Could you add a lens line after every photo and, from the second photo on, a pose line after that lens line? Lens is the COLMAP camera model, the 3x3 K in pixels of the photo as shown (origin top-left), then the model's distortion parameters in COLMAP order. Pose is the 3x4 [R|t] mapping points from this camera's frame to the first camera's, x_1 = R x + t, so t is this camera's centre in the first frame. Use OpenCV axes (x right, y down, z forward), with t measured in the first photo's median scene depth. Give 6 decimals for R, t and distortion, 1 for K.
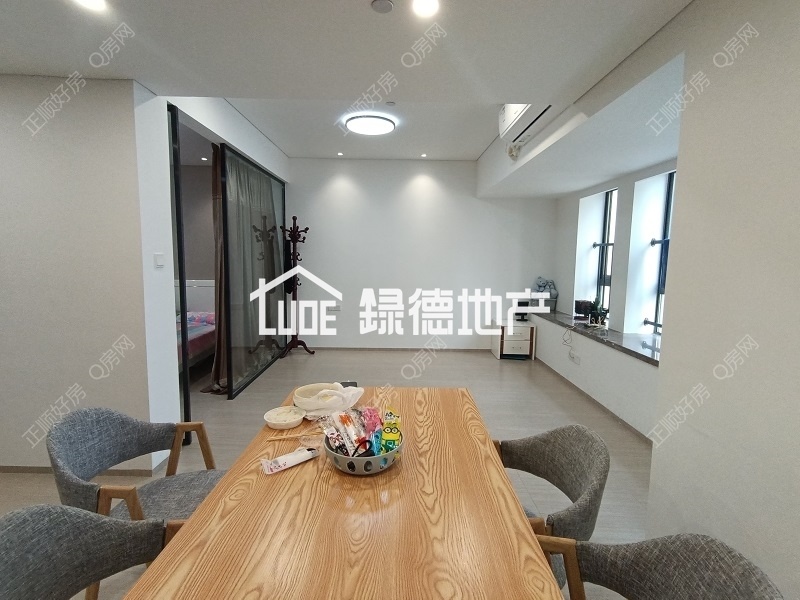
lens RADIAL K [[406.8, 0, 403.4], [0, 406.8, 298.4], [0, 0, 1]] dist [-0.000177, -0.001255]
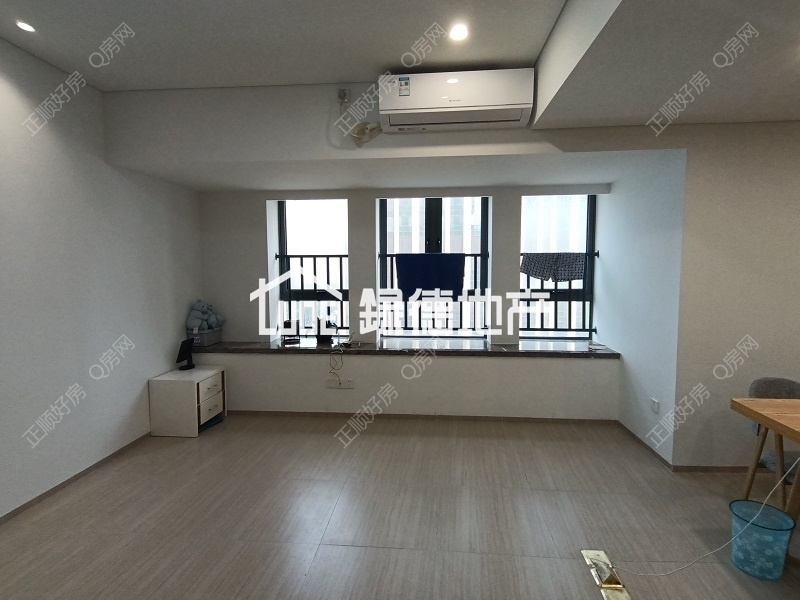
lens RADIAL K [[398.4, 0, 400.6], [0, 398.4, 292.9], [0, 0, 1]] dist [0.001130, -0.013078]
pose [[0.106111, -0.085760, 0.990649, -0.482155], [0.110488, 0.991121, 0.073967, -0.115228], [-0.988197, 0.101606, 0.114645, 1.034006]]
